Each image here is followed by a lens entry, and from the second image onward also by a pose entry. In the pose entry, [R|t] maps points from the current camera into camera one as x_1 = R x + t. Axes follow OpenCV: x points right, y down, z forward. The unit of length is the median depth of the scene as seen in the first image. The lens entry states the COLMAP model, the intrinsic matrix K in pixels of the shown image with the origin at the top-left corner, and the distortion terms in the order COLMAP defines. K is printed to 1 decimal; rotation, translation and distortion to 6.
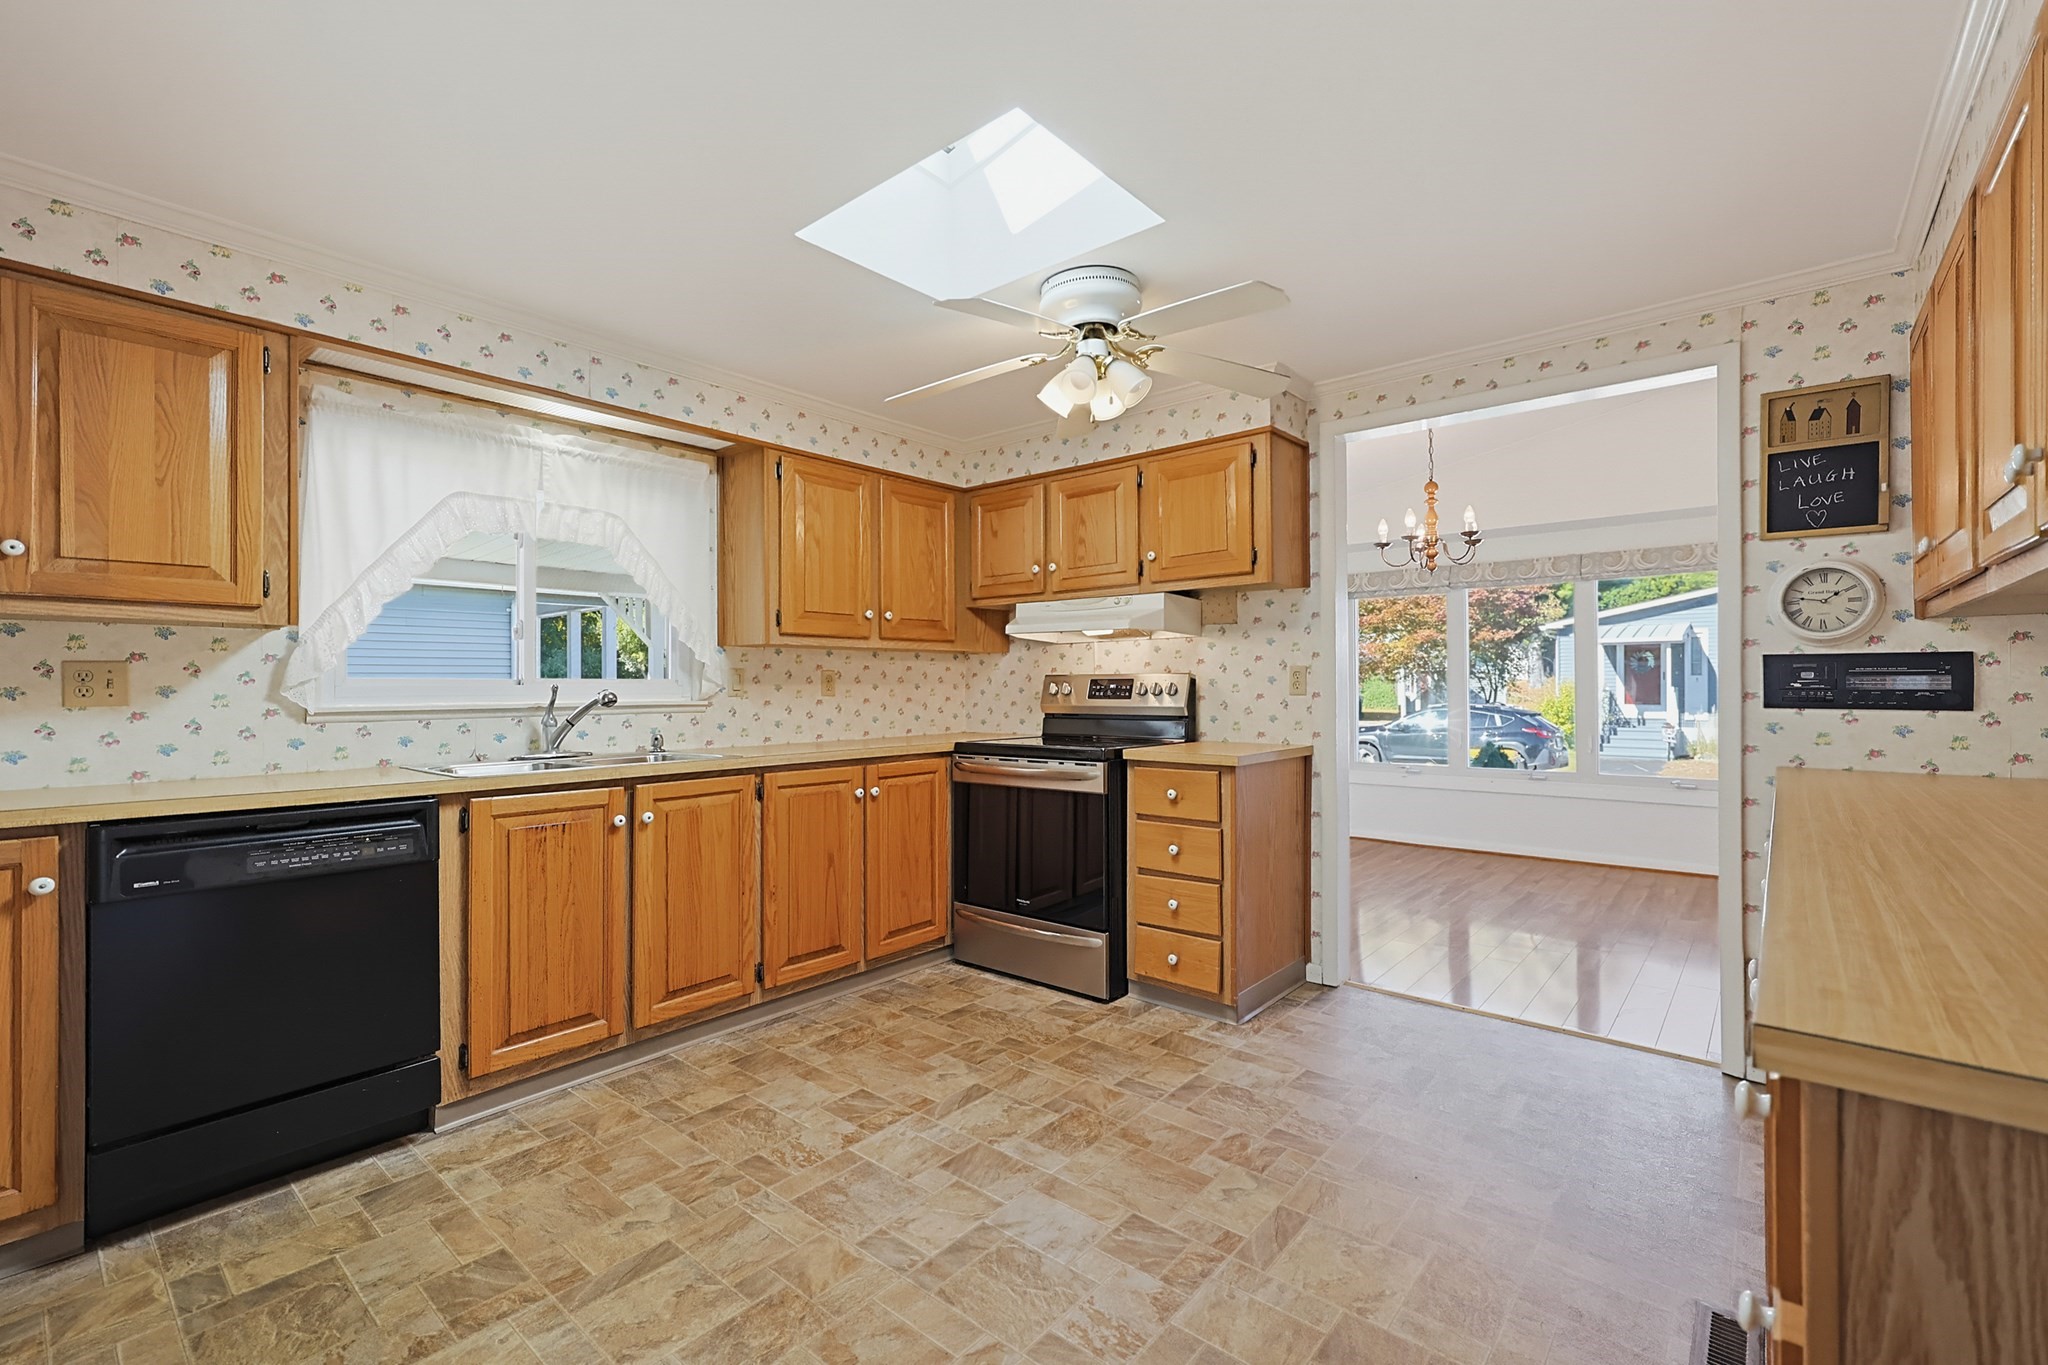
lens RADIAL K [[878.4, 0, 1034.4], [0, 878.4, 681.1], [0, 0, 1]] dist [-0.000187, 0.000187]
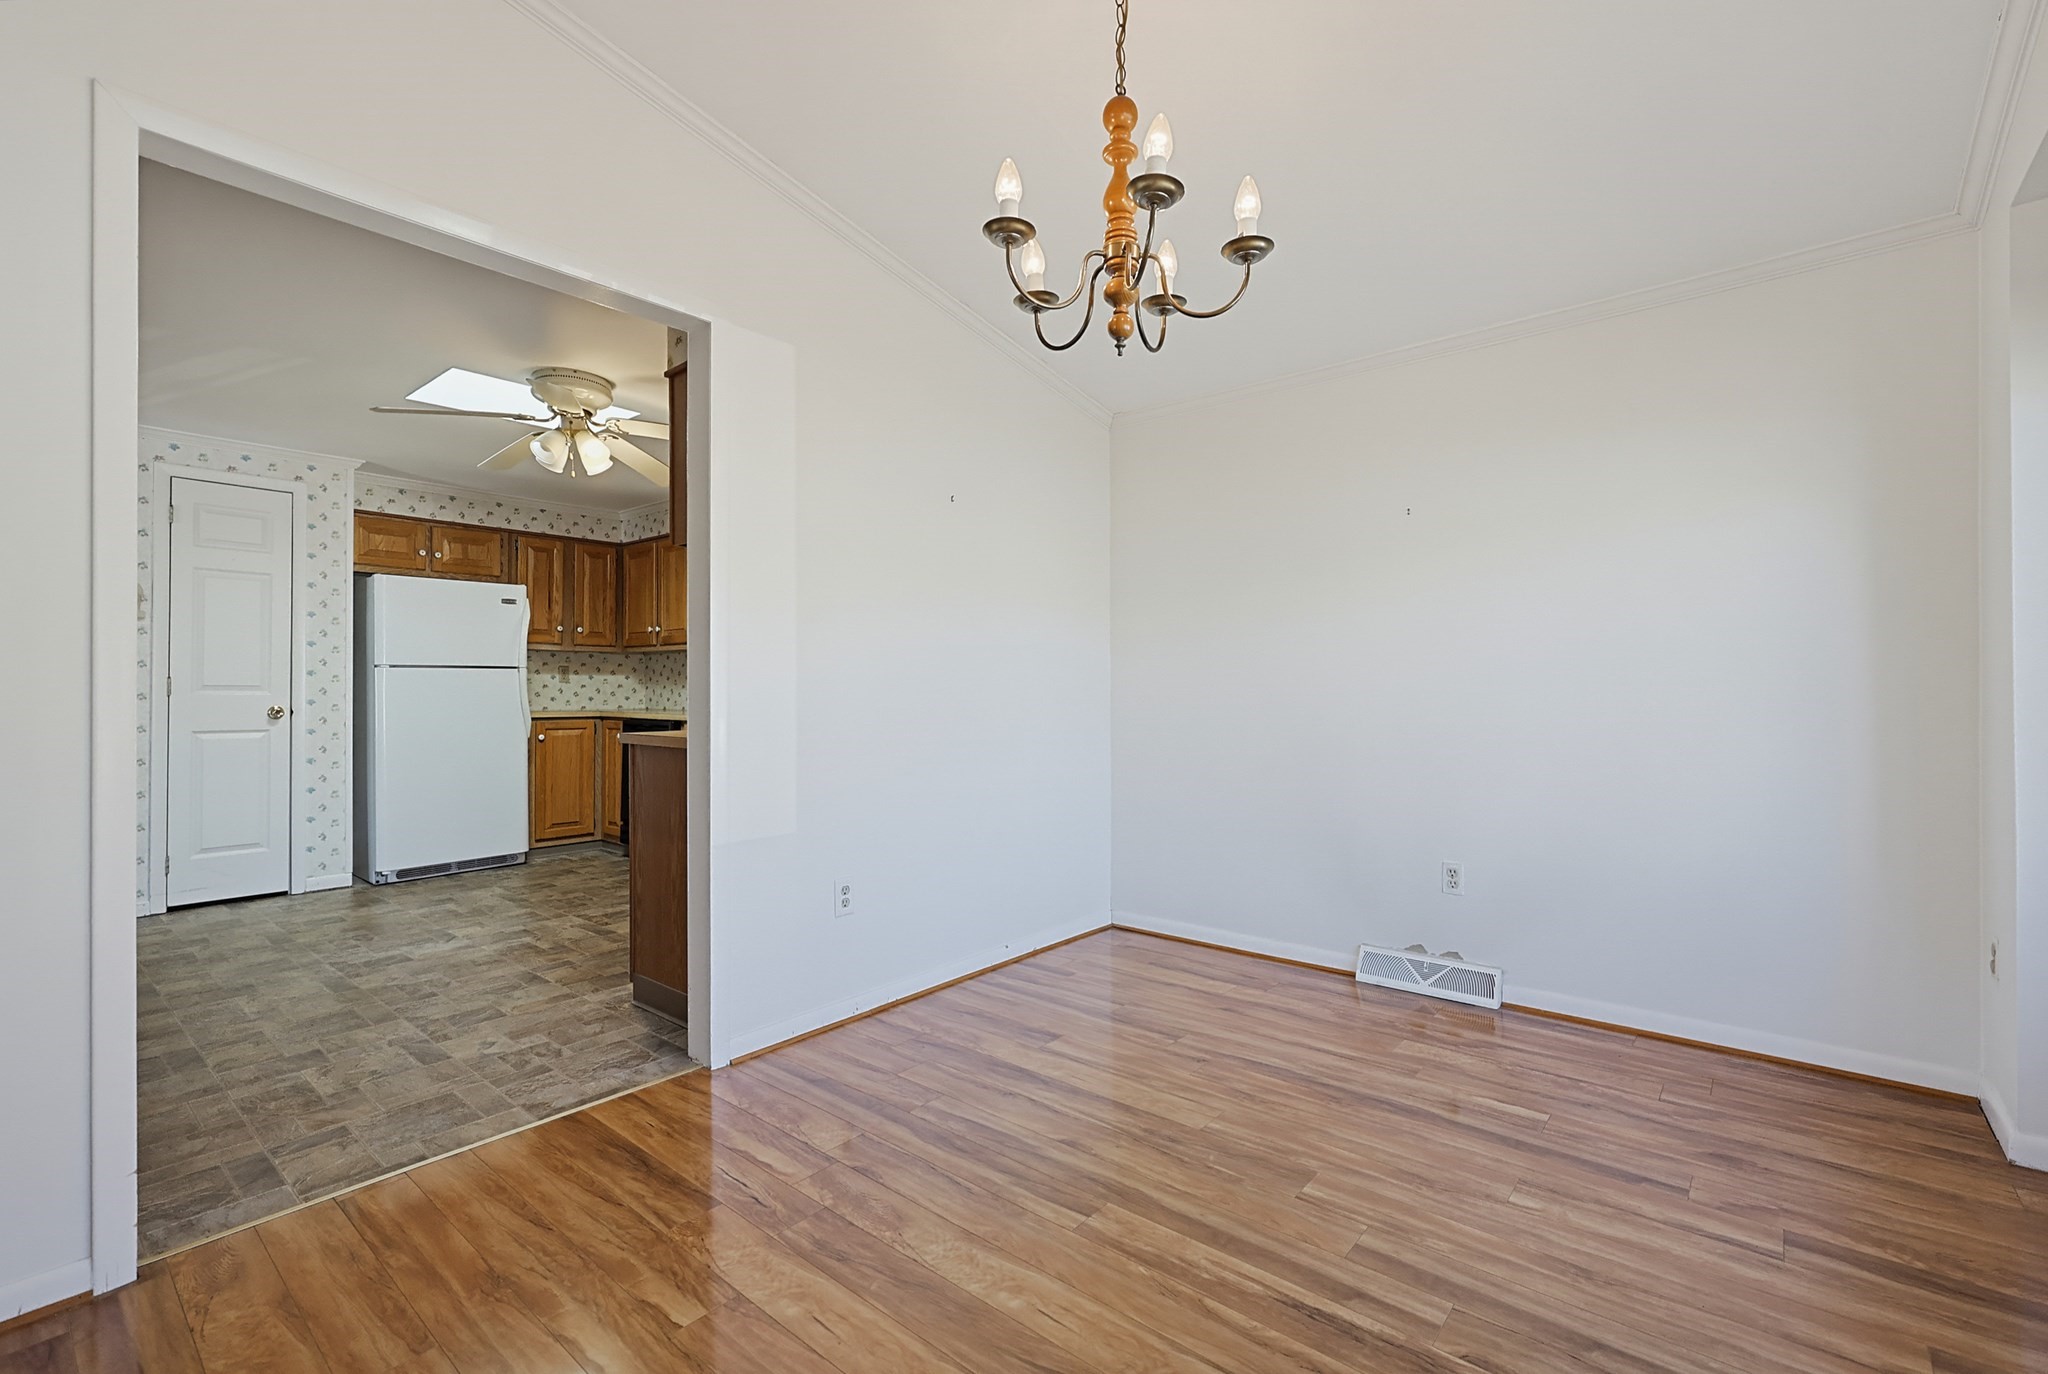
lens RADIAL K [[890.3, 0, 1025.3], [0, 890.3, 682.3], [0, 0, 1]] dist [-0.003087, -0.000235]
pose [[0.005955, -0.002319, -0.999980, 1.243913], [0.008392, 0.999962, -0.002269, 0.033049], [0.999947, -0.008378, 0.005975, 1.438410]]
